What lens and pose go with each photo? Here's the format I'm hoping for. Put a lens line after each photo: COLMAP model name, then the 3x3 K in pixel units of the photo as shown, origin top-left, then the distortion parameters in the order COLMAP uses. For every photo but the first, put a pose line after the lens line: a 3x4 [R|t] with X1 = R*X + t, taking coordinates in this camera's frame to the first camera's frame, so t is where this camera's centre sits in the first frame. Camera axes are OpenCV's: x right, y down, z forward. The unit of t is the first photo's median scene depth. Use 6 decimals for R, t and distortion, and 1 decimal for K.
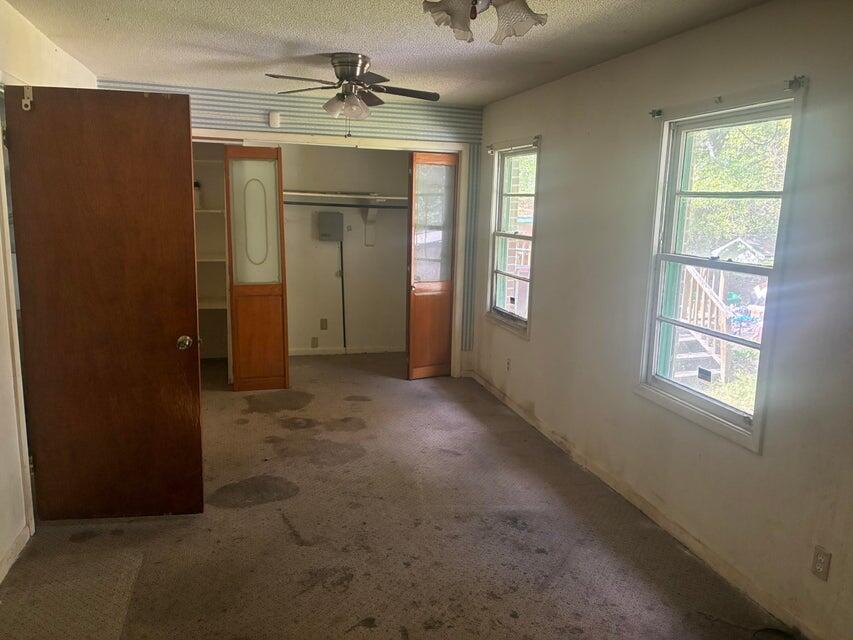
lens RADIAL K [[647.2, 0, 426.5], [0, 647.2, 320.0], [0, 0, 1]] dist [0.006264, 0.004858]
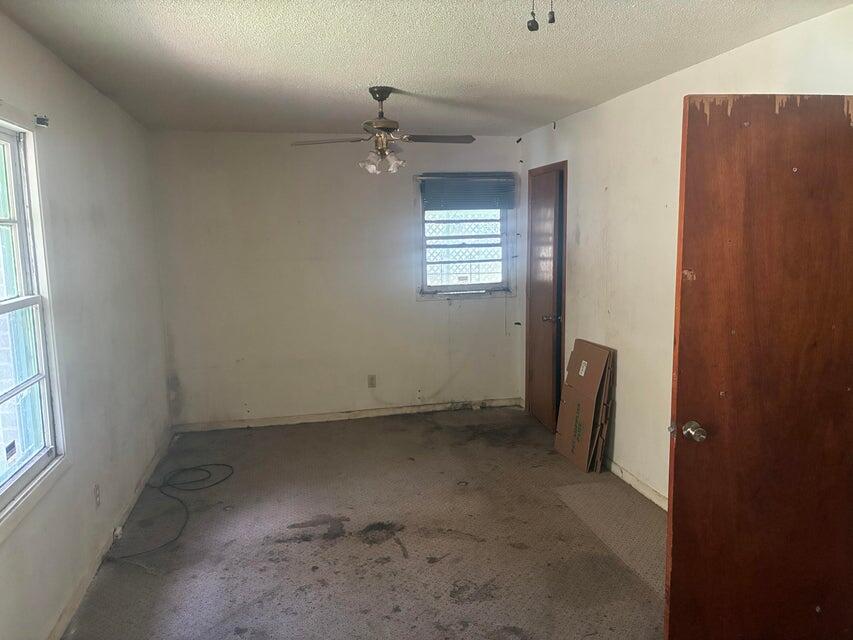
lens RADIAL K [[647.2, 0, 426.5], [0, 647.2, 320.0], [0, 0, 1]] dist [0.006264, 0.004858]
pose [[-0.998199, -0.024191, 0.054898, -0.125411], [-0.006152, 0.951549, 0.307434, -0.353160], [-0.059675, 0.306543, -0.949984, 1.916080]]
